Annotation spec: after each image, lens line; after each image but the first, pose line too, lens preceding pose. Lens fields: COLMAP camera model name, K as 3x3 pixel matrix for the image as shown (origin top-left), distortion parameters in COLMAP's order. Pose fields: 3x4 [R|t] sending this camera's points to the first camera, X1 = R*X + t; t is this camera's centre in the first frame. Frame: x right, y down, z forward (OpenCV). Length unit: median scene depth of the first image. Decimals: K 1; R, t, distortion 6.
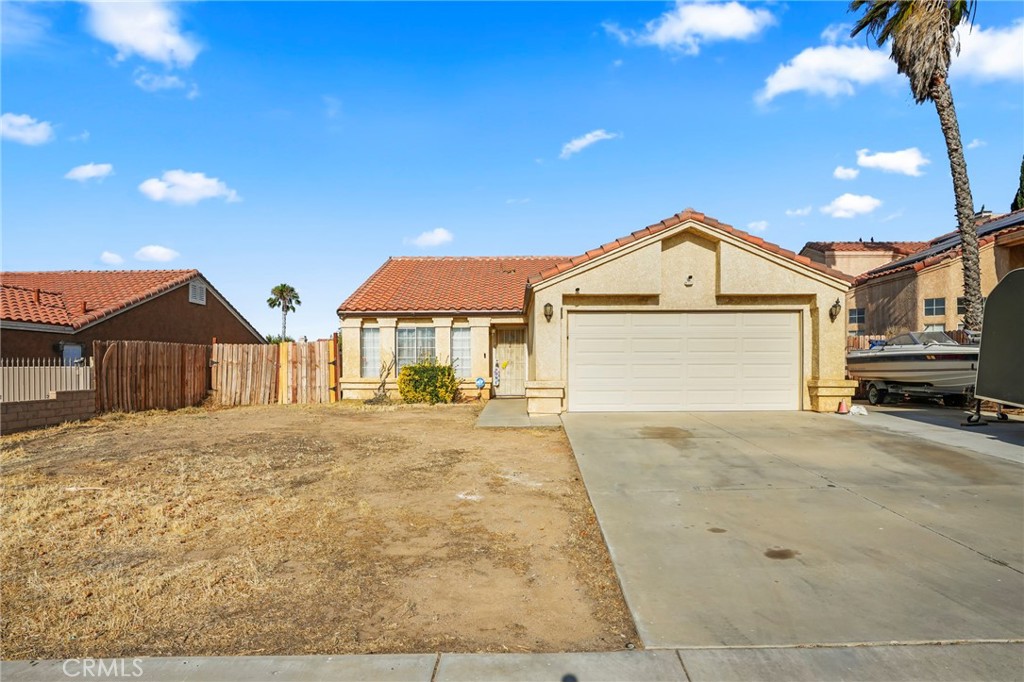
lens RADIAL K [[558.2, 0, 515.8], [0, 558.2, 368.5], [0, 0, 1]] dist [-0.000452, 0.000013]
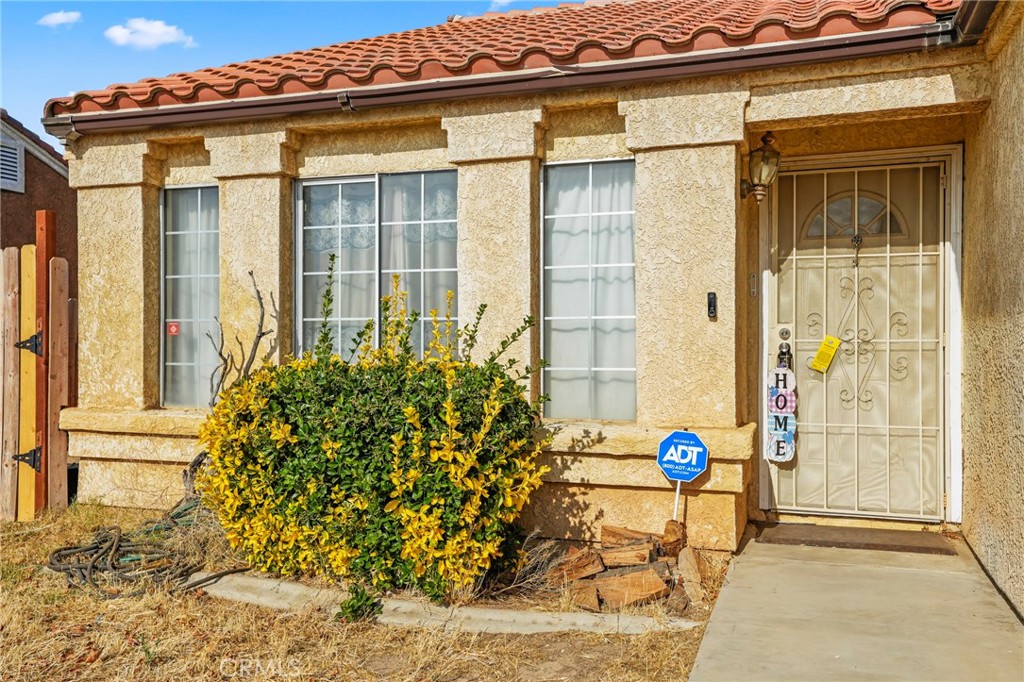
lens RADIAL K [[913.1, 0, 512.0], [0, 913.1, 341.0], [0, 0, 1]] dist [0.061541, 0.000153]
pose [[0.945052, 0.003864, -0.326898, -0.019944], [-0.005932, 0.999968, -0.005329, -0.009982], [0.326867, 0.006975, 0.945045, 0.704345]]
